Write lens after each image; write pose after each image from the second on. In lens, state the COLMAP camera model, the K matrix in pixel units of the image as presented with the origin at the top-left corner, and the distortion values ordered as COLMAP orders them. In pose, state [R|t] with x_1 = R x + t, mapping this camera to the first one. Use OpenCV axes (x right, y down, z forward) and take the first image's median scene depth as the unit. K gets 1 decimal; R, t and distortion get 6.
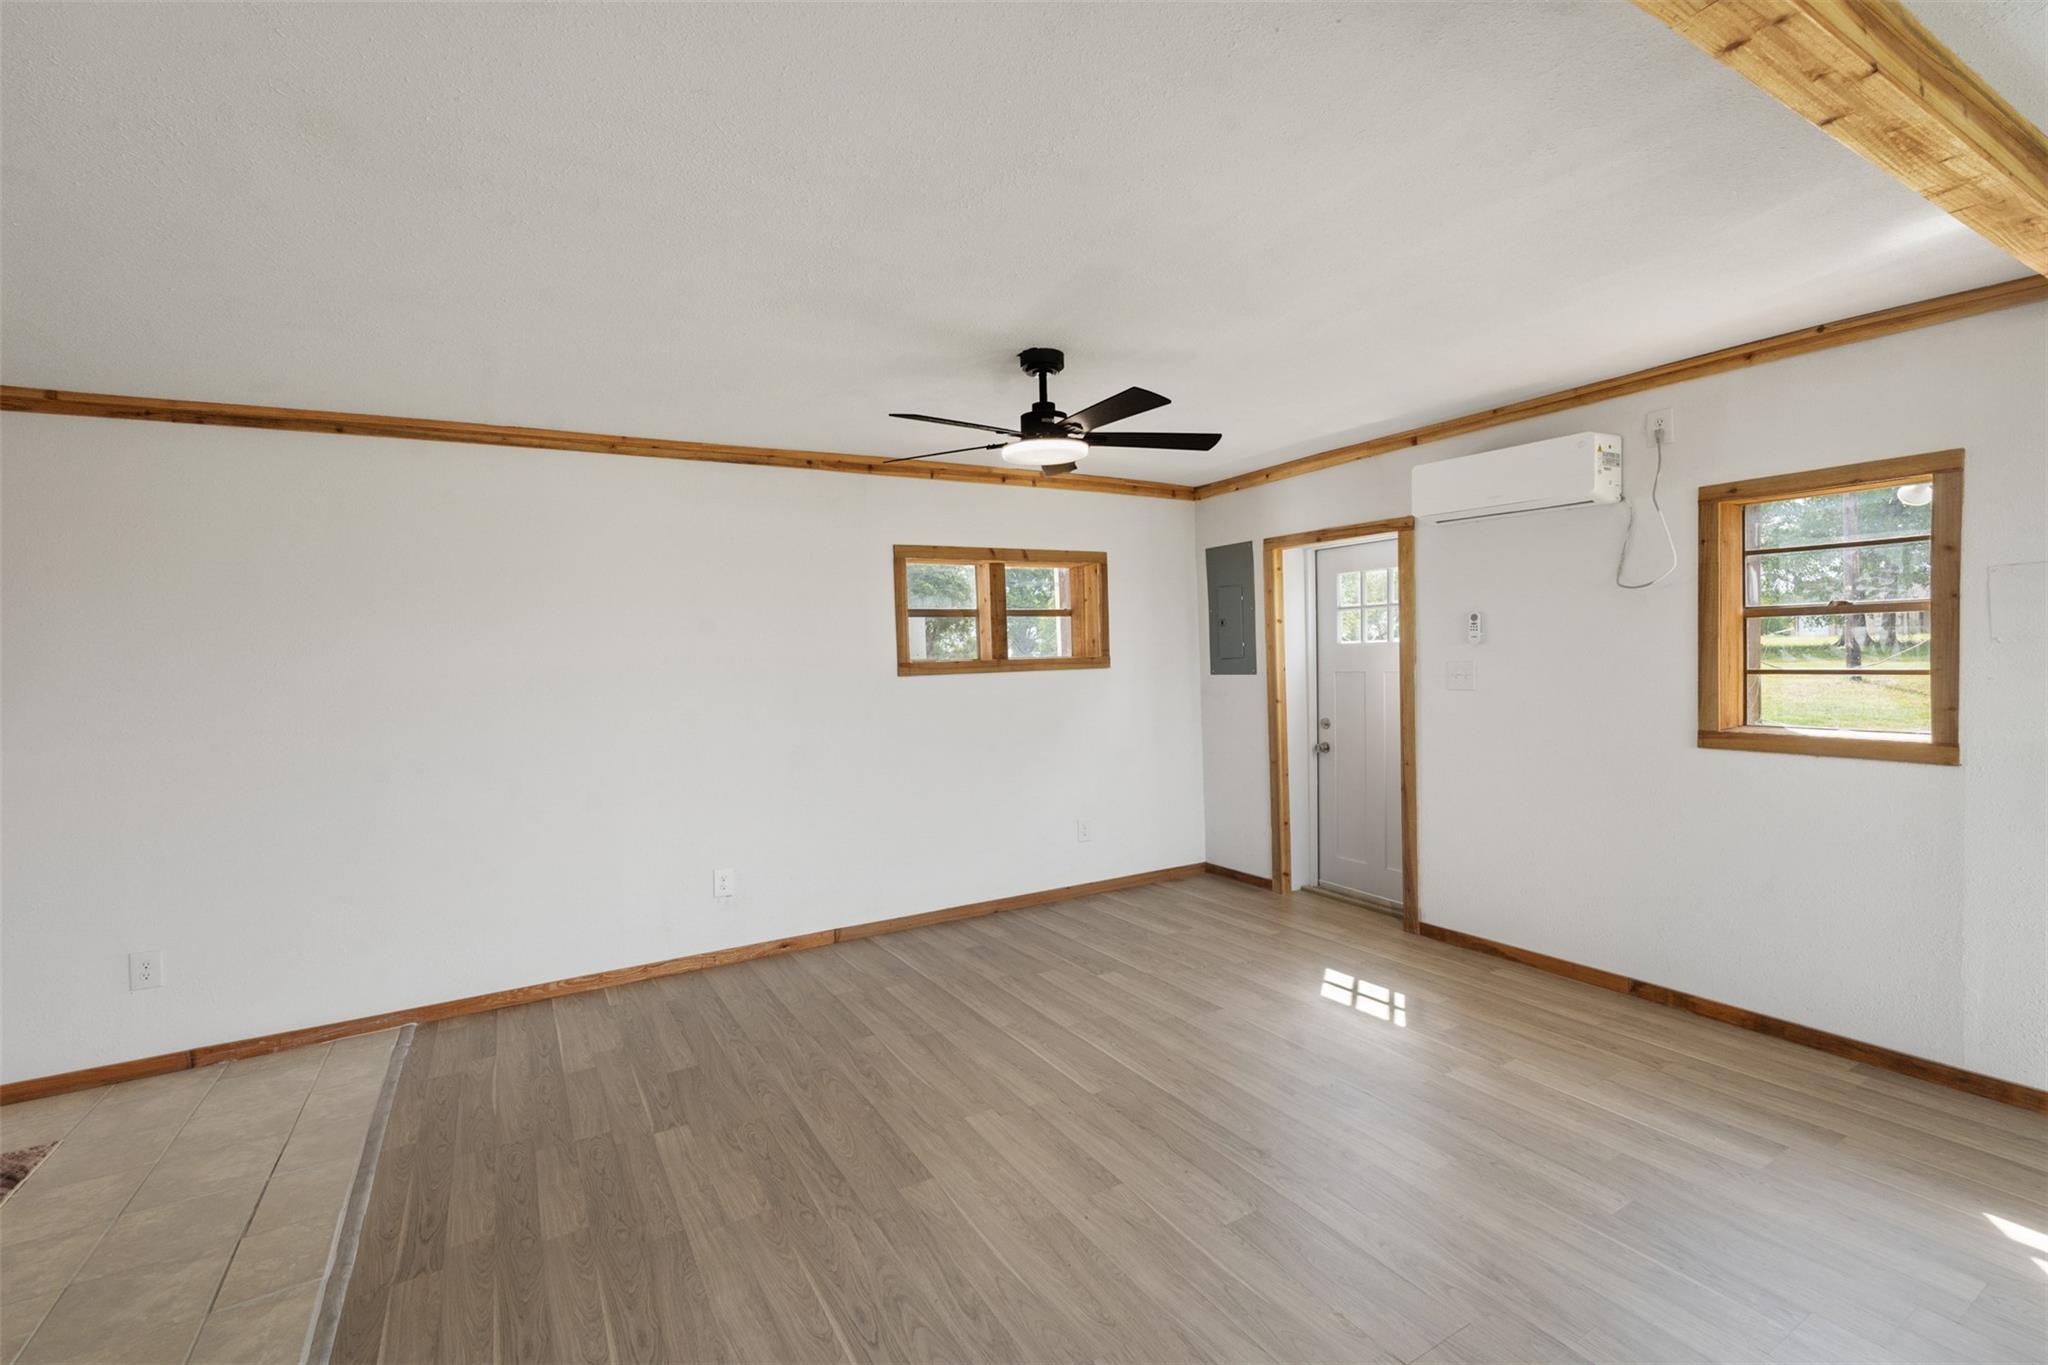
lens RADIAL K [[913.0, 0, 1025.0], [0, 913.0, 668.4], [0, 0, 1]] dist [0.000224, 0.000128]
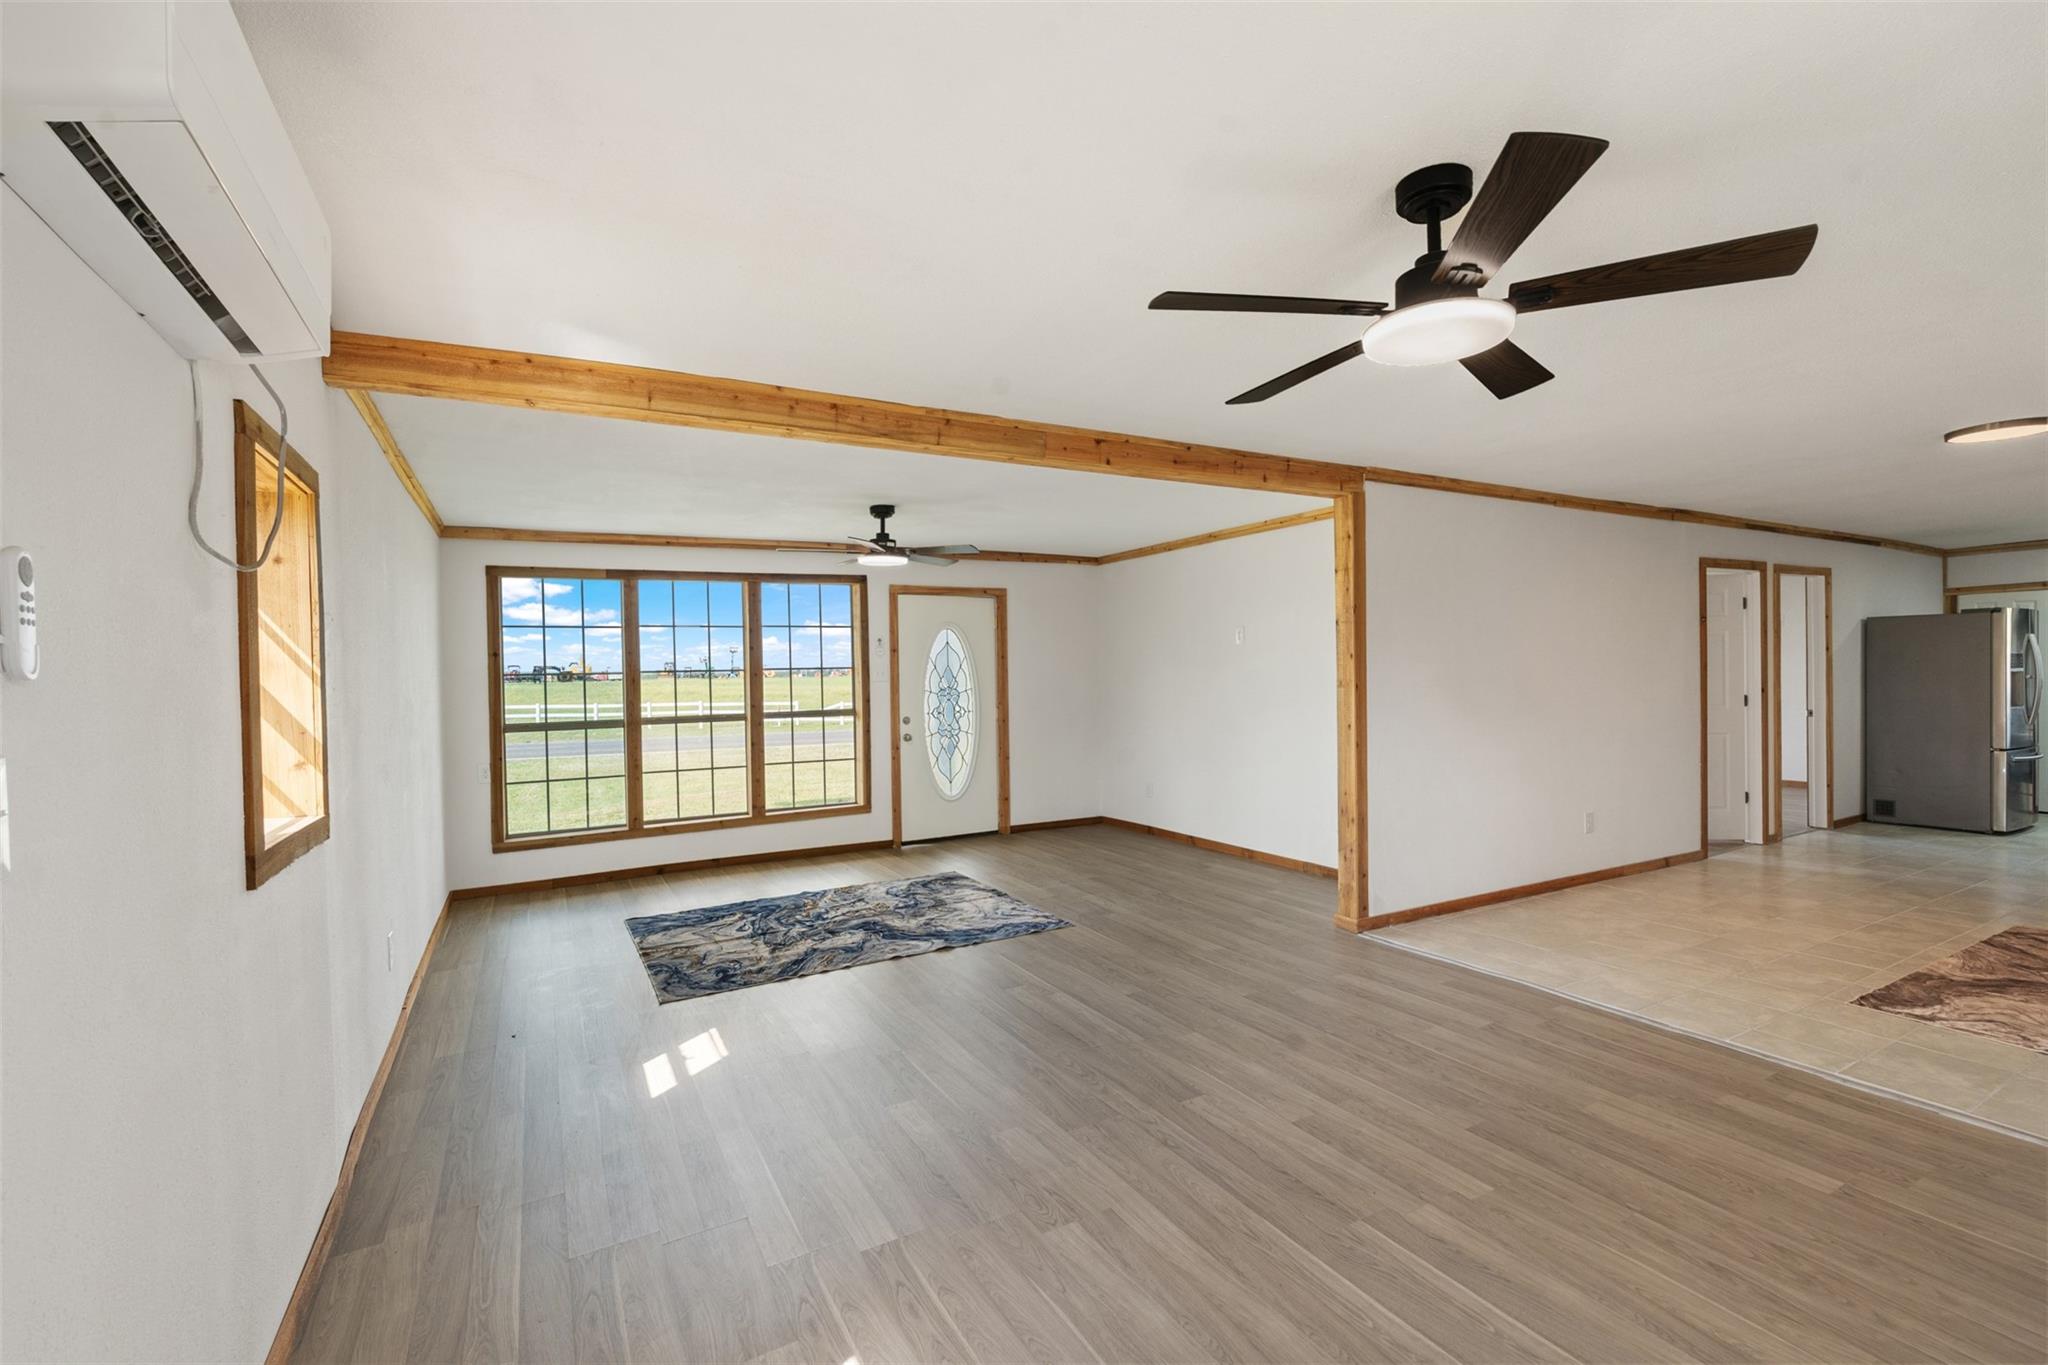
lens RADIAL K [[913.0, 0, 1025.0], [0, 913.0, 668.4], [0, 0, 1]] dist [0.000224, 0.000128]
pose [[-0.998662, 0.044856, 0.025716, 0.187535], [0.045188, 0.998900, 0.012506, -0.019675], [-0.025126, 0.013651, -0.999591, 1.042872]]
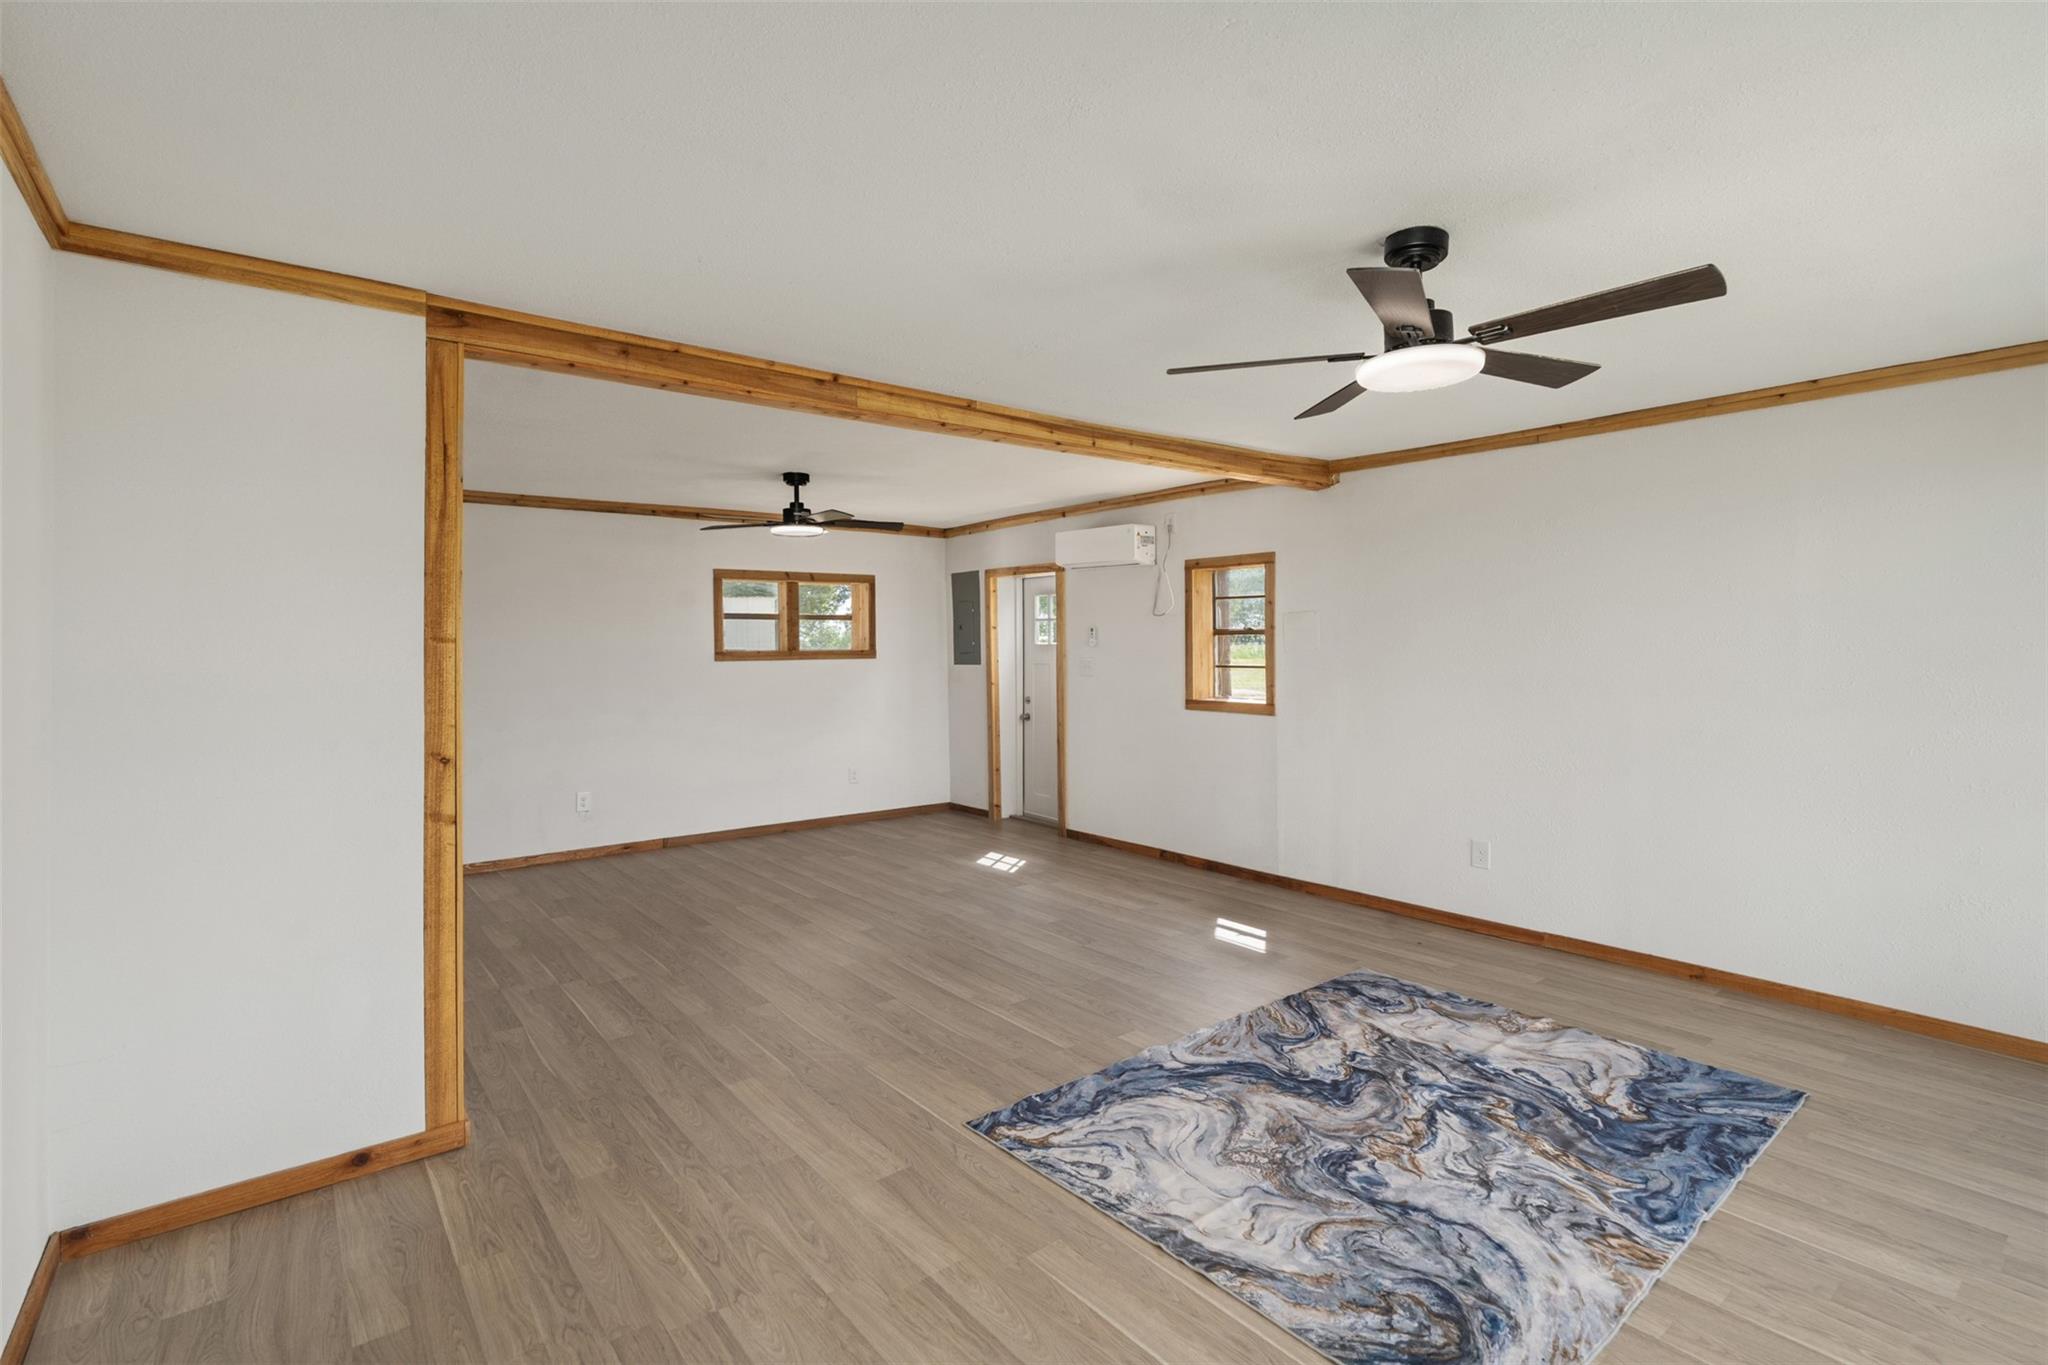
lens RADIAL K [[927.6, 0, 1060.9], [0, 927.6, 657.6], [0, 0, 1]] dist [-0.071187, -0.000087]
pose [[0.983365, 0.019812, 0.180560, 0.126829], [-0.018663, 0.999793, -0.008057, 0.004742], [-0.180682, 0.004553, 0.983531, -0.469780]]
